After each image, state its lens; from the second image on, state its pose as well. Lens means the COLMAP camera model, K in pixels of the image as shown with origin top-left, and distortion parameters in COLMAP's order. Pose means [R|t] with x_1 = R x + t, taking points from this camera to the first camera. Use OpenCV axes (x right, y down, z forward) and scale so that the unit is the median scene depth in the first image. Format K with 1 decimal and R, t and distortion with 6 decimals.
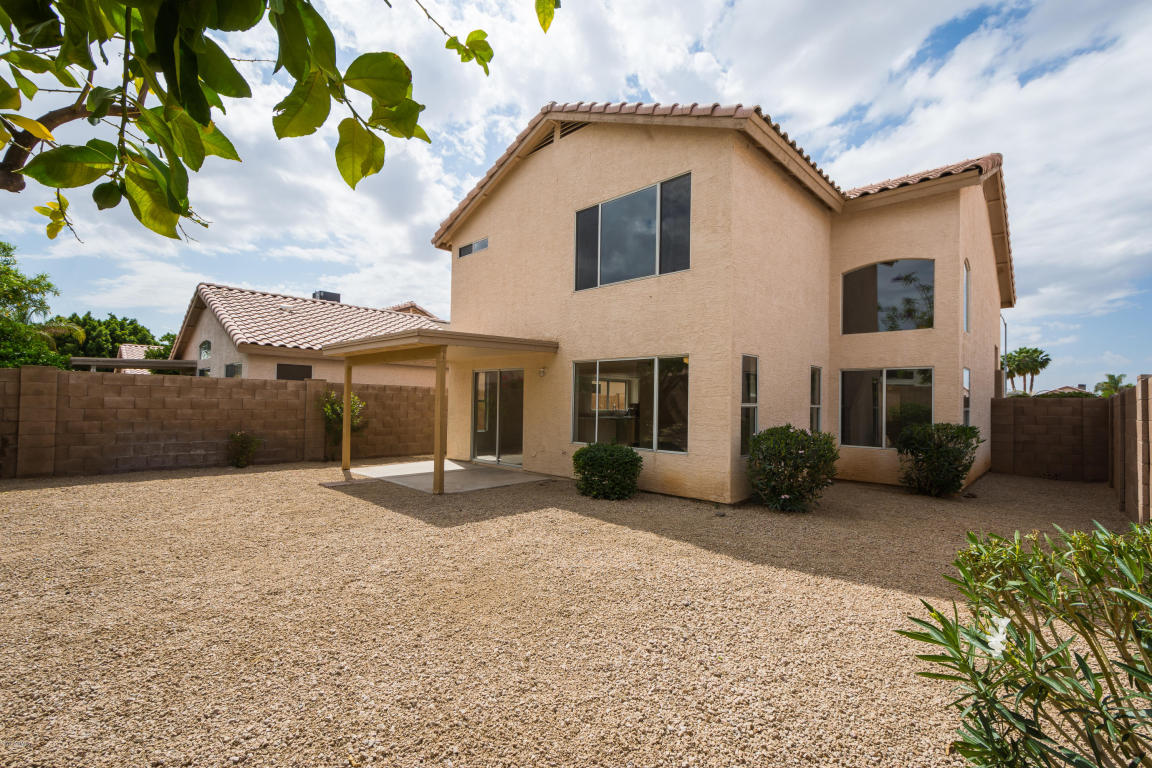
lens RADIAL K [[524.3, 0, 568.8], [0, 524.3, 389.5], [0, 0, 1]] dist [0.001549, -0.000267]
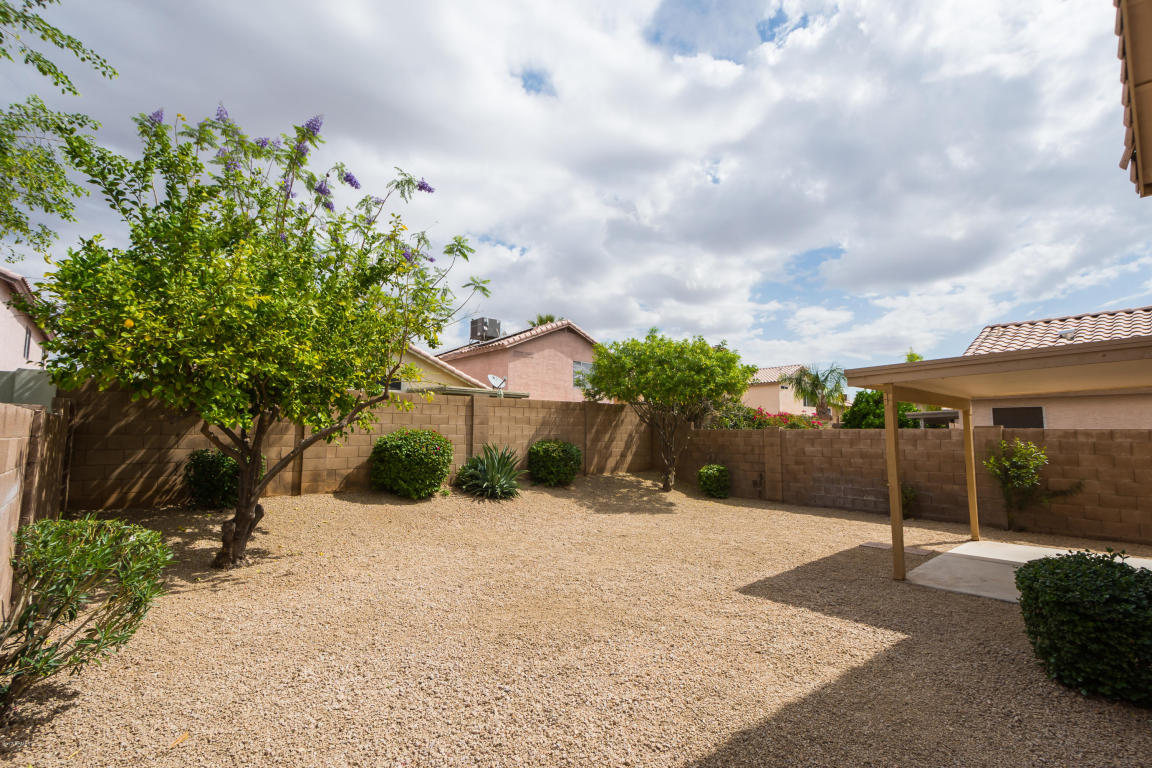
lens RADIAL K [[524.3, 0, 570.1], [0, 524.3, 382.6], [0, 0, 1]] dist [0.001549, -0.000267]
pose [[-0.092418, -0.116920, -0.988832, 0.518323], [0.018946, 0.992696, -0.119148, -0.002156], [0.995540, -0.029746, -0.089528, 0.535664]]
